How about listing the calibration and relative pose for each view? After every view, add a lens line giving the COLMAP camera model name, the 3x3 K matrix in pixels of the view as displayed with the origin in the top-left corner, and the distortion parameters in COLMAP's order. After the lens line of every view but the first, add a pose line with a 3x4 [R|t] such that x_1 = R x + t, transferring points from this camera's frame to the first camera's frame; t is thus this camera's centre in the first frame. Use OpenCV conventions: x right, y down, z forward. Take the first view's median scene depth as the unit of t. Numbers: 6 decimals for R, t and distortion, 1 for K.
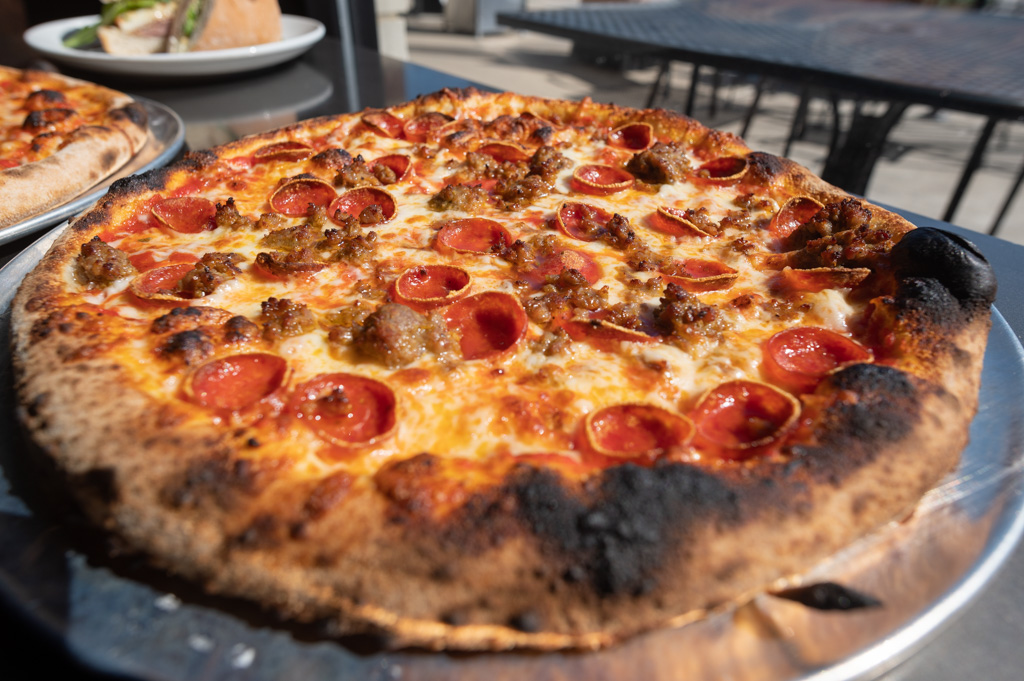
lens RADIAL K [[609.3, 0, 511.5], [0, 609.3, 340.4], [0, 0, 1]] dist [-0.002986, 0.001470]
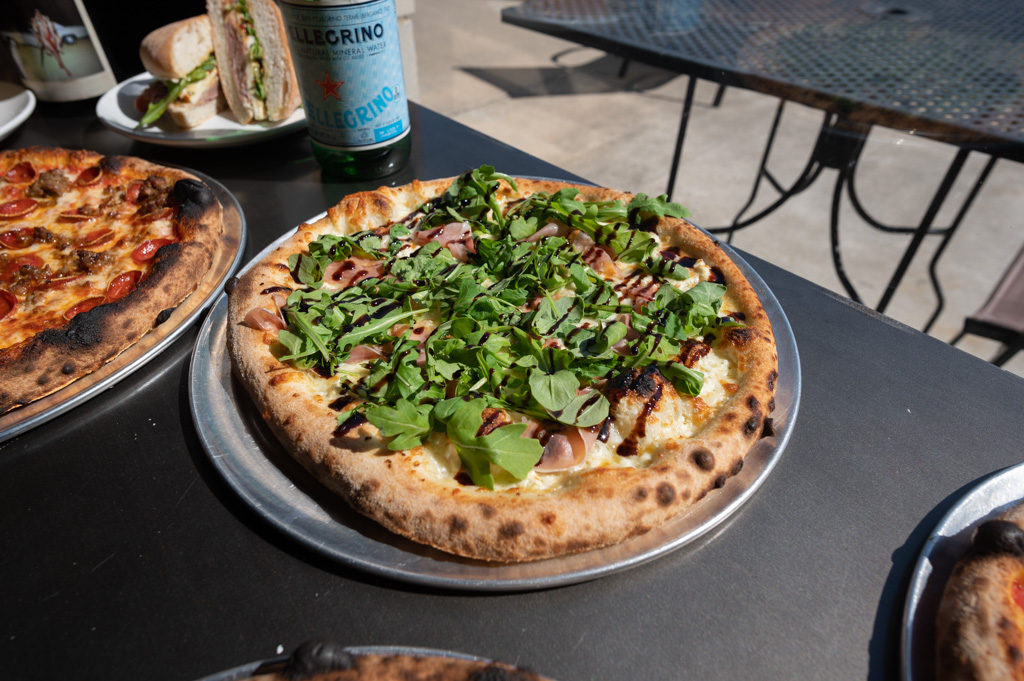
lens RADIAL K [[609.3, 0, 510.3], [0, 609.3, 341.0], [0, 0, 1]] dist [-0.002986, 0.001470]
pose [[0.672466, -0.513980, 0.532554, -0.018553], [0.444141, 0.855824, 0.265151, 0.257649], [-0.592055, 0.058224, 0.803792, -1.420374]]
